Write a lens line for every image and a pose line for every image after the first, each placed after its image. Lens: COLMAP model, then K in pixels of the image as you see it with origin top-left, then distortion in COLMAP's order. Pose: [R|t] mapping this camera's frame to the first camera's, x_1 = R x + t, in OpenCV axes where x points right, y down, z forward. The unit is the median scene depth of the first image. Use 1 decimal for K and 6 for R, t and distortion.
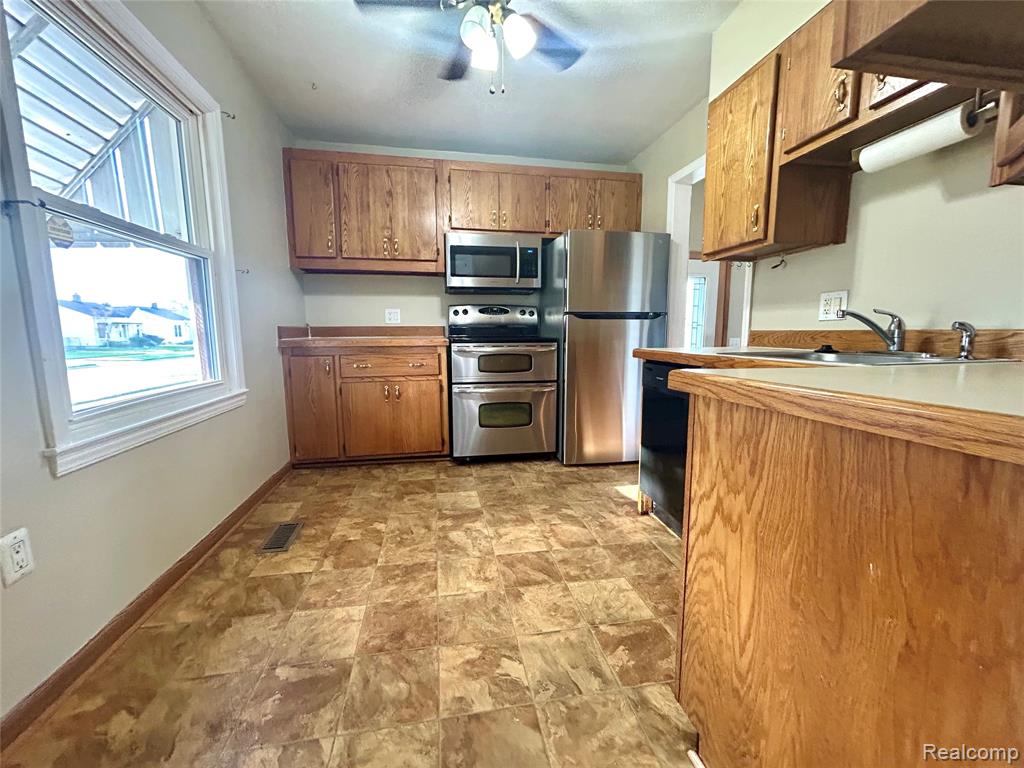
lens RADIAL K [[410.5, 0, 509.3], [0, 410.5, 379.6], [0, 0, 1]] dist [-0.000553, 0.000238]
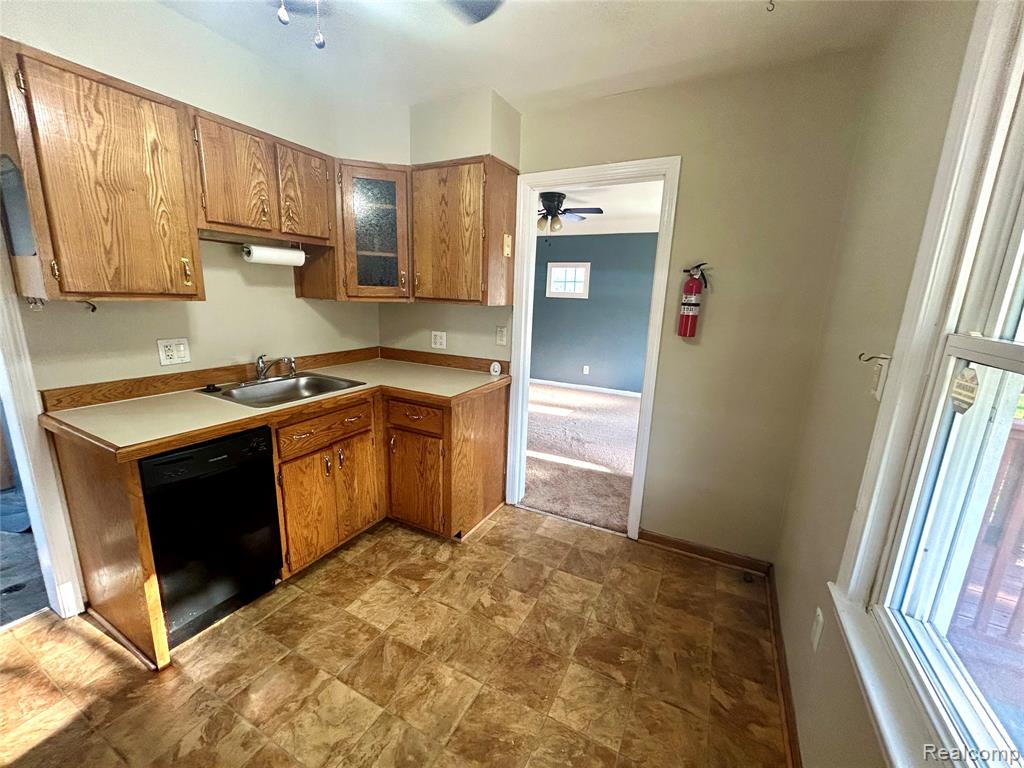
lens RADIAL K [[410.5, 0, 509.3], [0, 410.5, 379.6], [0, 0, 1]] dist [-0.000553, 0.000238]
pose [[-0.784604, -0.155892, 0.600079, -0.681834], [0.039431, 0.953366, 0.299228, -0.457523], [-0.618742, 0.258438, -0.741868, 1.458307]]
